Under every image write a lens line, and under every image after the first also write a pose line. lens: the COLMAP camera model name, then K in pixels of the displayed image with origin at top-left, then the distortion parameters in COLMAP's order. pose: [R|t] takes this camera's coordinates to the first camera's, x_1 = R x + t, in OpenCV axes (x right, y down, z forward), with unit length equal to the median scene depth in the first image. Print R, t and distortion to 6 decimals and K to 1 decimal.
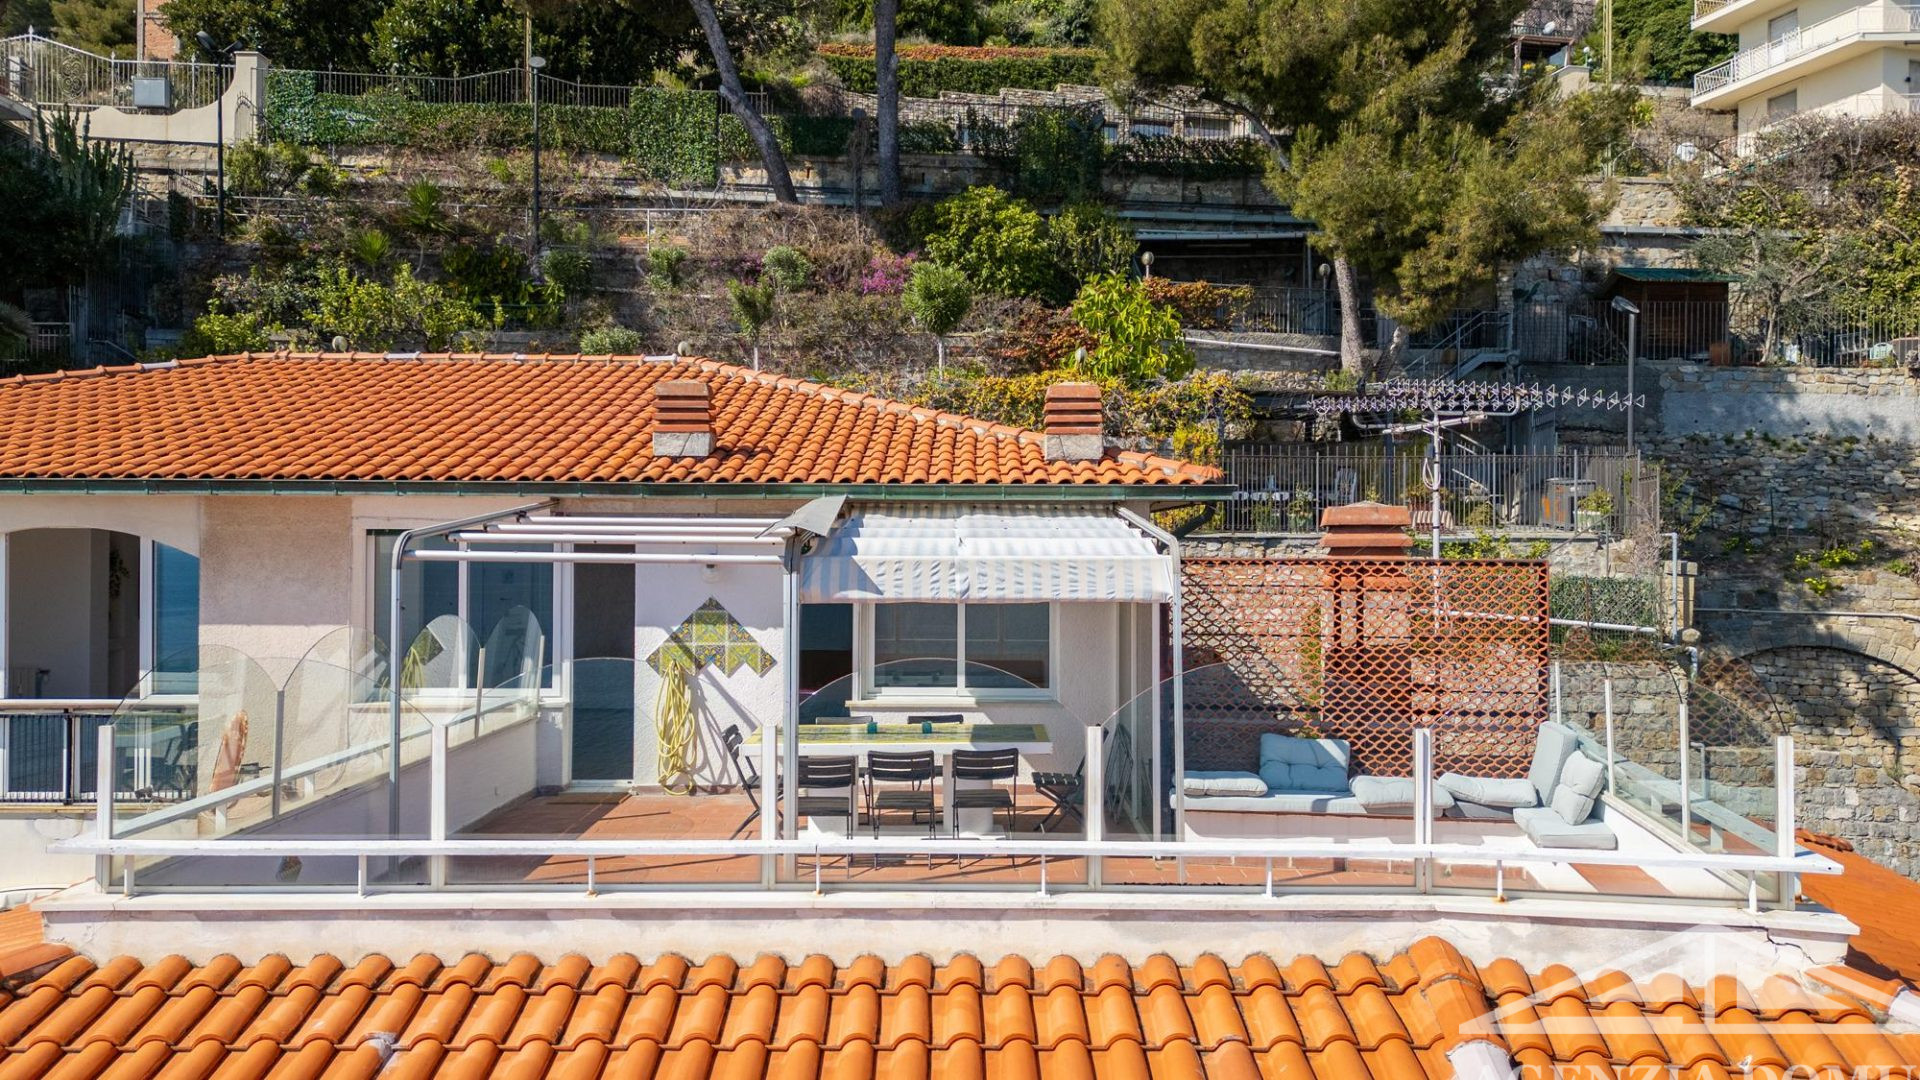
lens RADIAL K [[1386.2, 0, 950.4], [0, 1386.2, 543.3], [0, 0, 1]] dist [0.083830, -0.089206]
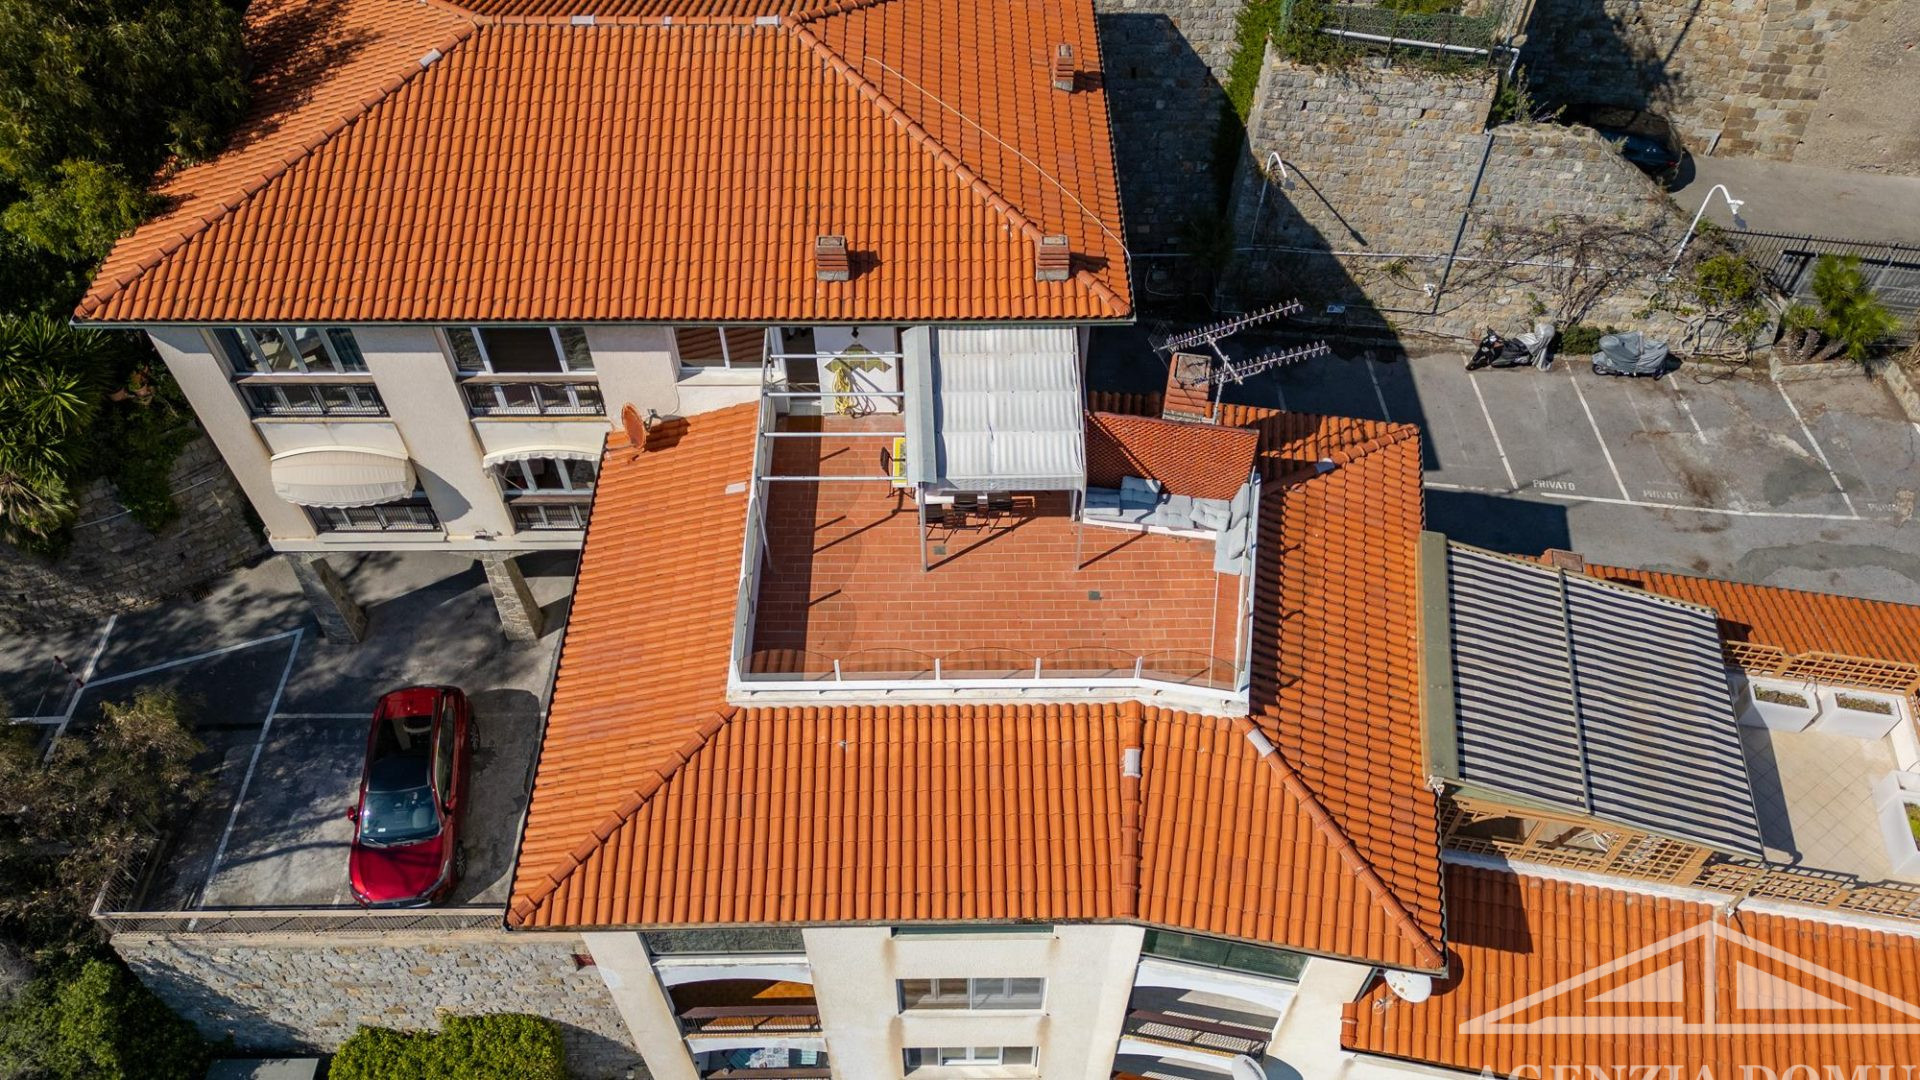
lens RADIAL K [[1383.6, 0, 959.0], [0, 1383.6, 534.3], [0, 0, 1]] dist [0.090886, -0.100917]
pose [[0.999939, -0.009063, 0.006367, -0.018693], [0.000841, 0.635279, 0.772283, -0.510447], [-0.011044, -0.772230, 0.635247, -0.164269]]
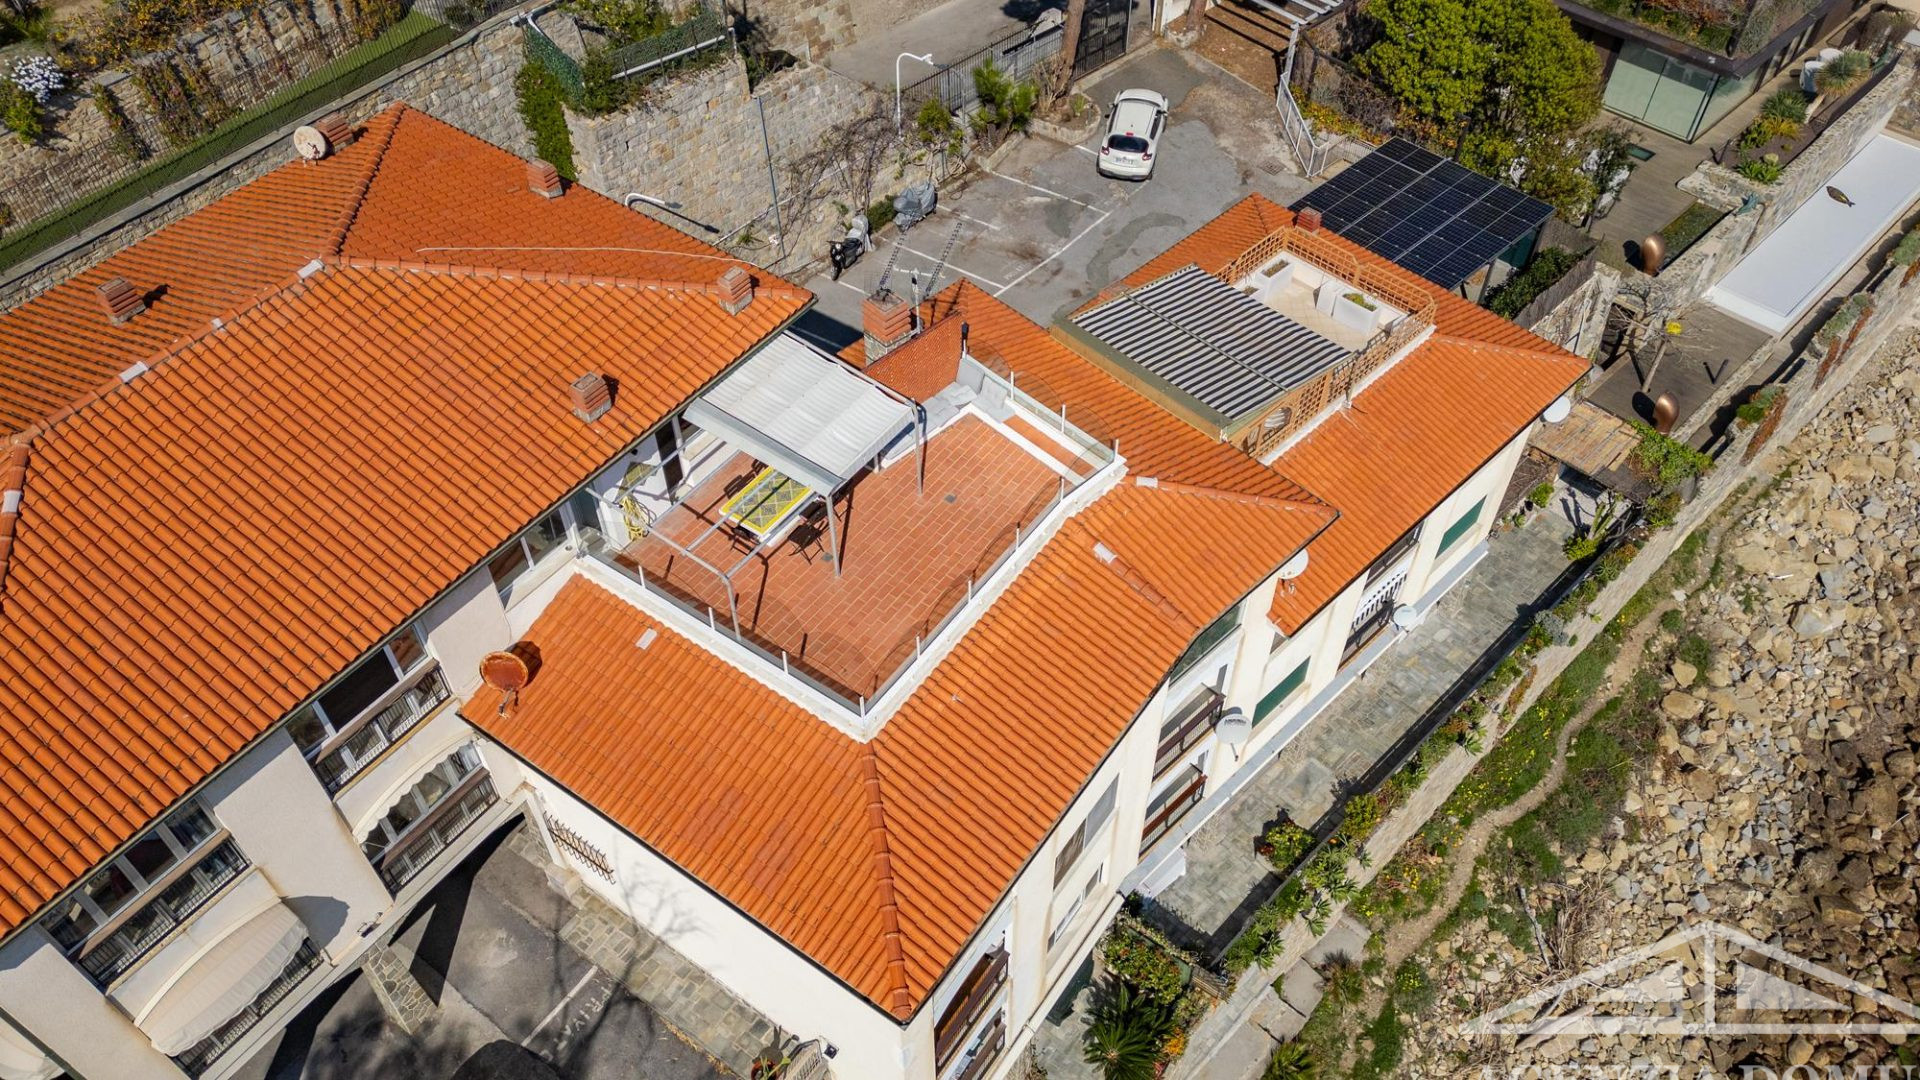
lens RADIAL K [[1383.6, 0, 959.0], [0, 1383.6, 534.3], [0, 0, 1]] dist [0.090886, -0.100917]
pose [[0.578665, -0.602394, 0.549790, -0.424134], [0.007513, 0.678029, 0.734996, -0.540266], [-0.815531, -0.421186, 0.396878, -0.079526]]
